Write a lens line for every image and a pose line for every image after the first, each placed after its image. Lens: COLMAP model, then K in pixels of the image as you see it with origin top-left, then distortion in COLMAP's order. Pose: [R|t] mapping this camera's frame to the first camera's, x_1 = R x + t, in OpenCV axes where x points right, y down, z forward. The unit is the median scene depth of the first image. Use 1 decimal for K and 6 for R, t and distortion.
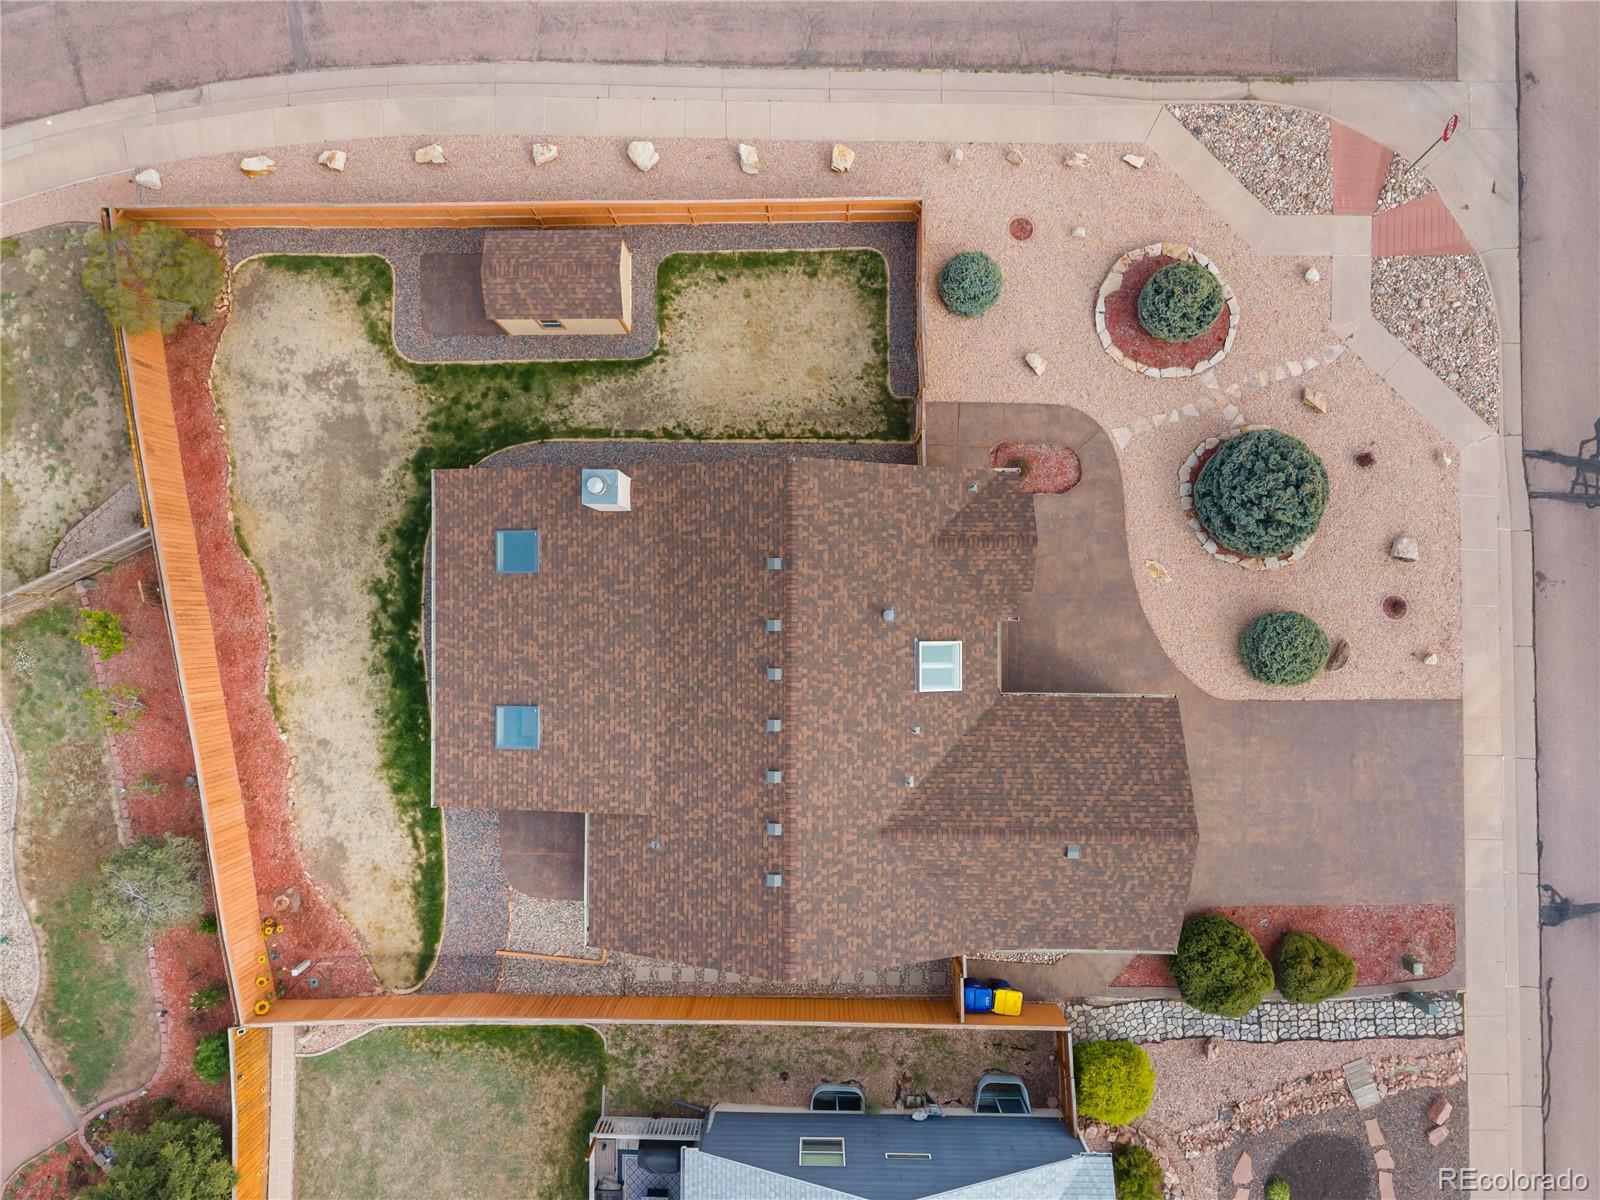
lens RADIAL K [[1075.6, 0, 801.1], [0, 1075.6, 602.3], [0, 0, 1]] dist [0.011840, -0.010145]
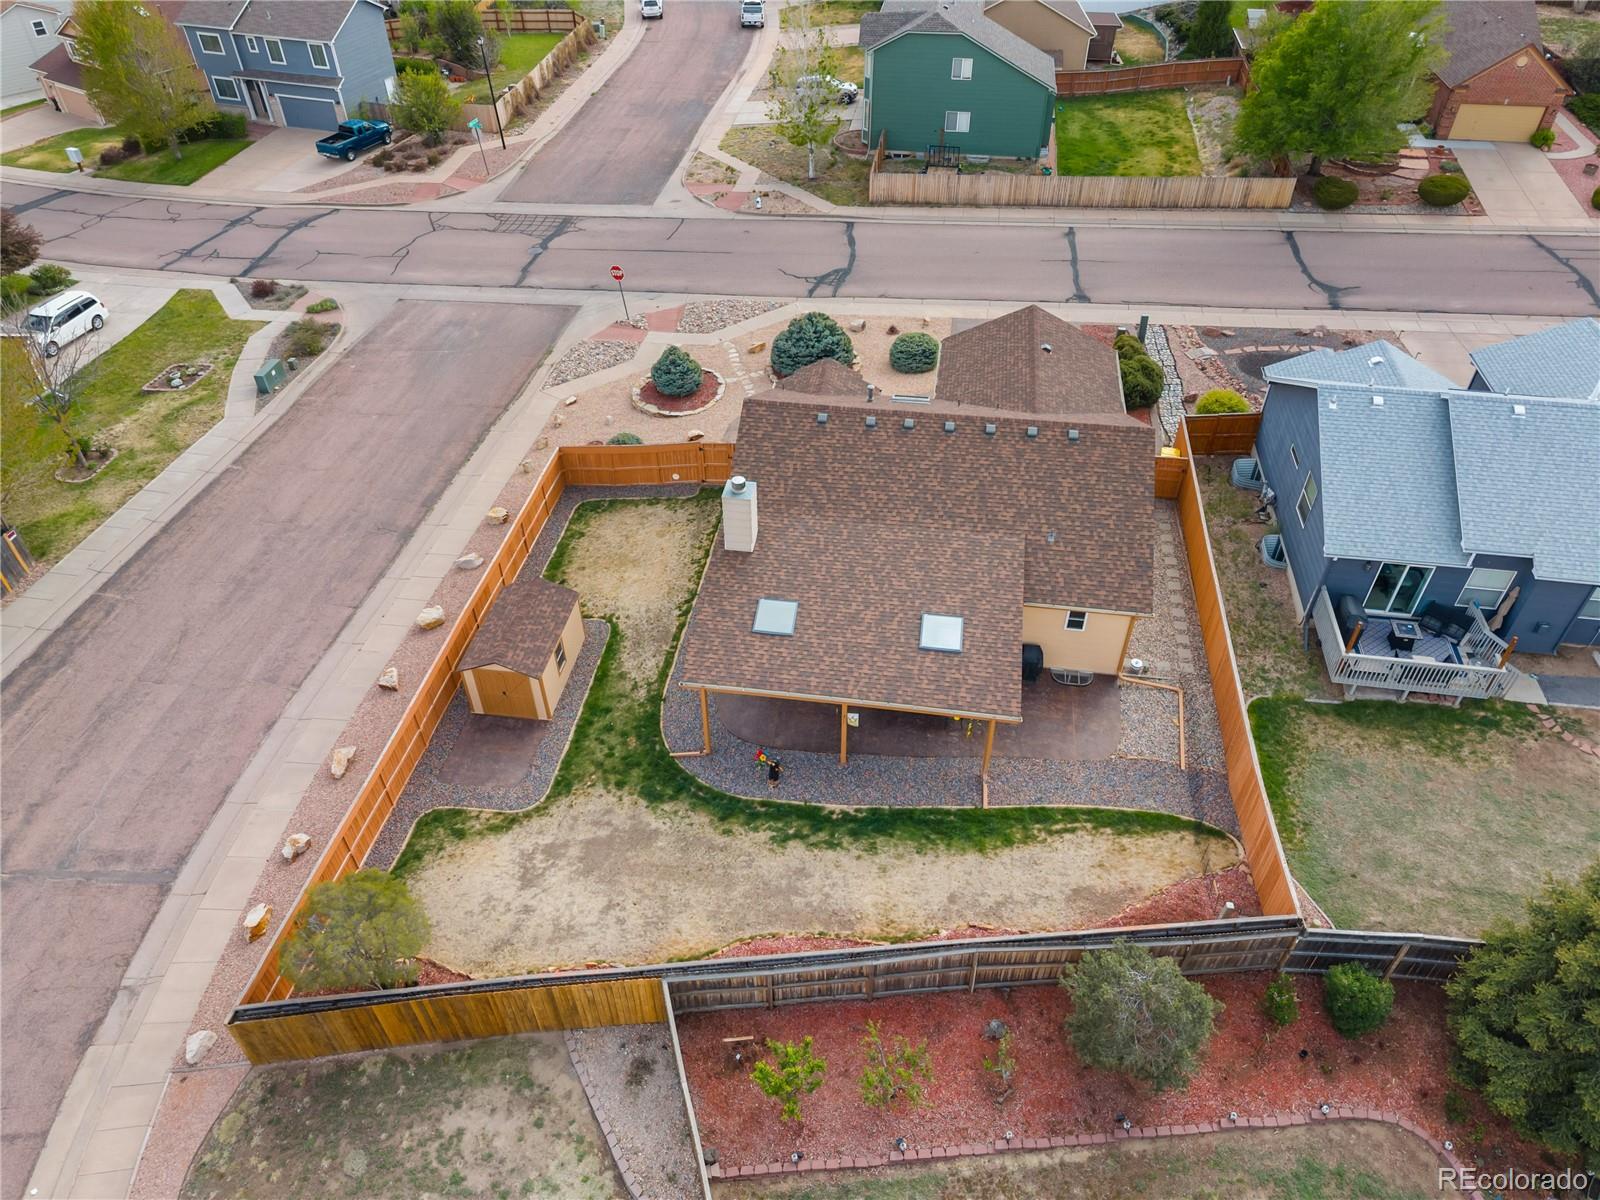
lens RADIAL K [[1075.6, 0, 808.2], [0, 1075.6, 601.0], [0, 0, 1]] dist [0.011840, -0.010145]
pose [[0.140059, -0.641749, 0.754017, -0.924382], [0.990126, 0.095295, -0.102811, 0.081034], [-0.005875, 0.760971, 0.648759, 0.270685]]
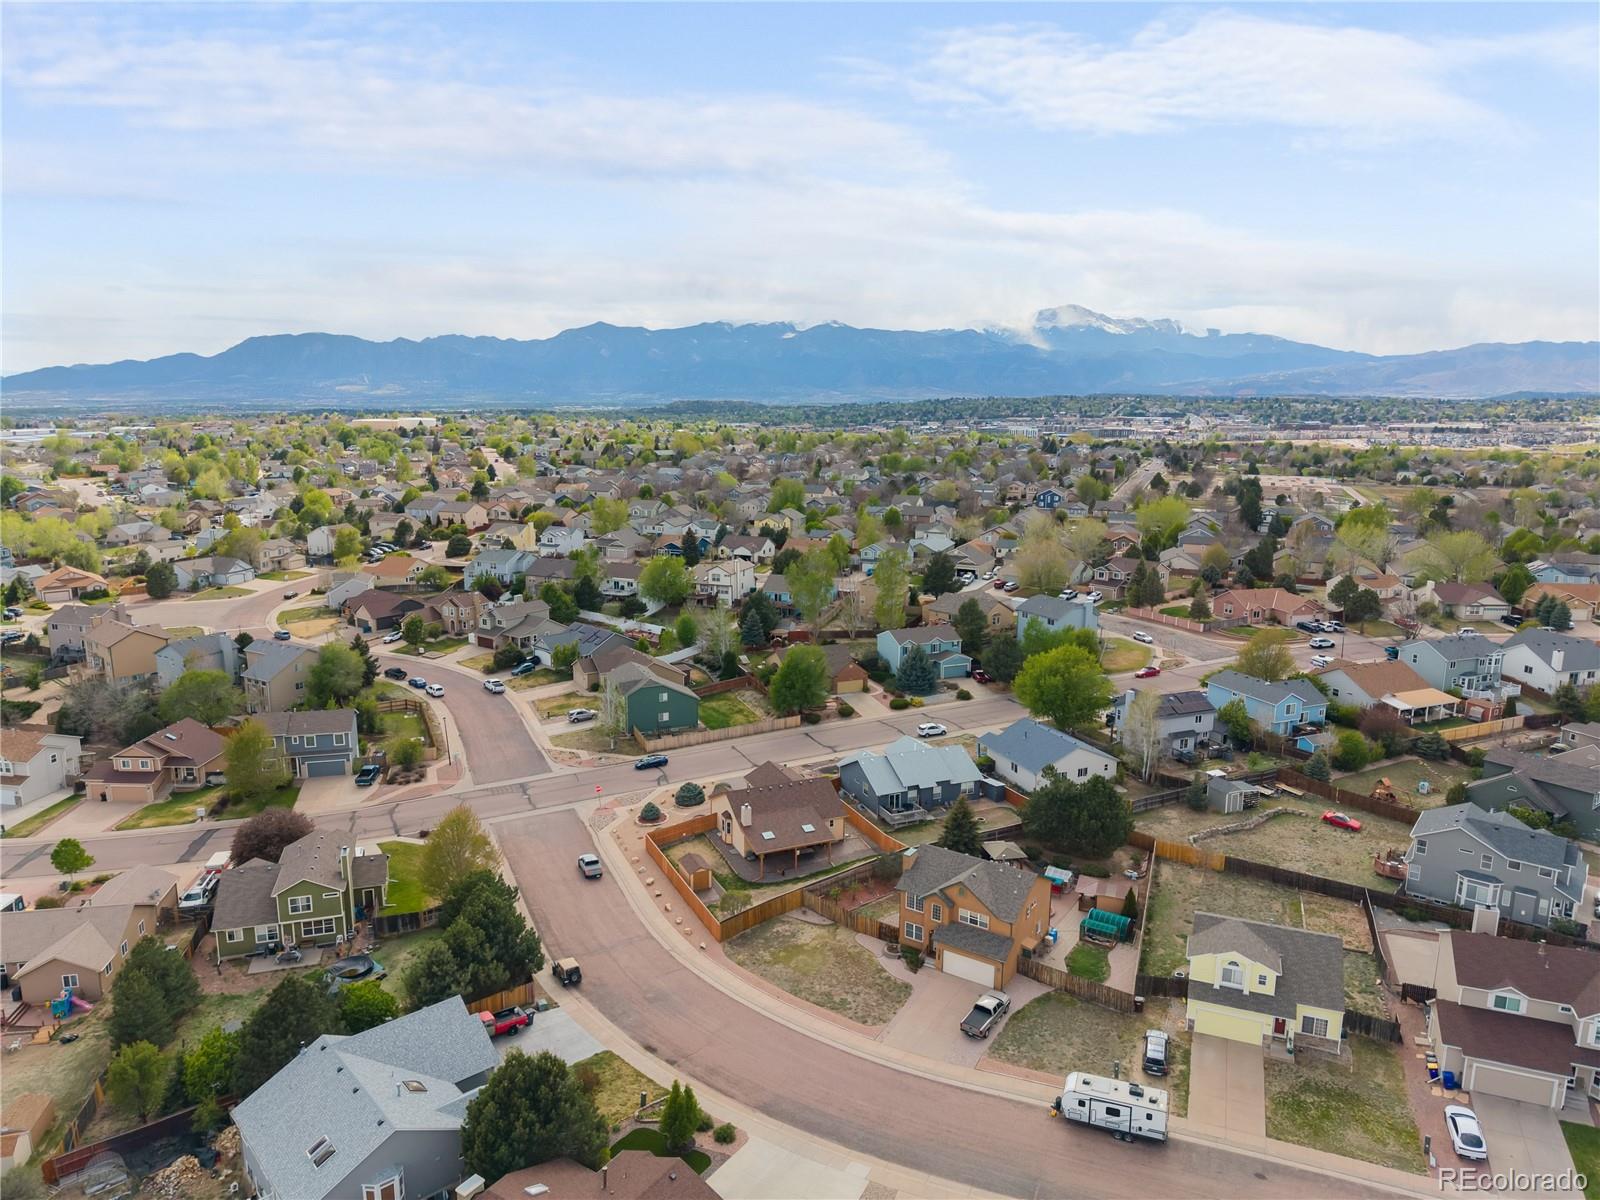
lens RADIAL K [[1075.6, 0, 799.0], [0, 1075.6, 597.6], [0, 0, 1]] dist [0.011840, -0.010145]
pose [[-0.410938, -0.169139, 0.895836, -3.298345], [0.911647, -0.070360, 0.404907, -1.316952], [-0.005455, 0.983078, 0.183109, -0.527906]]
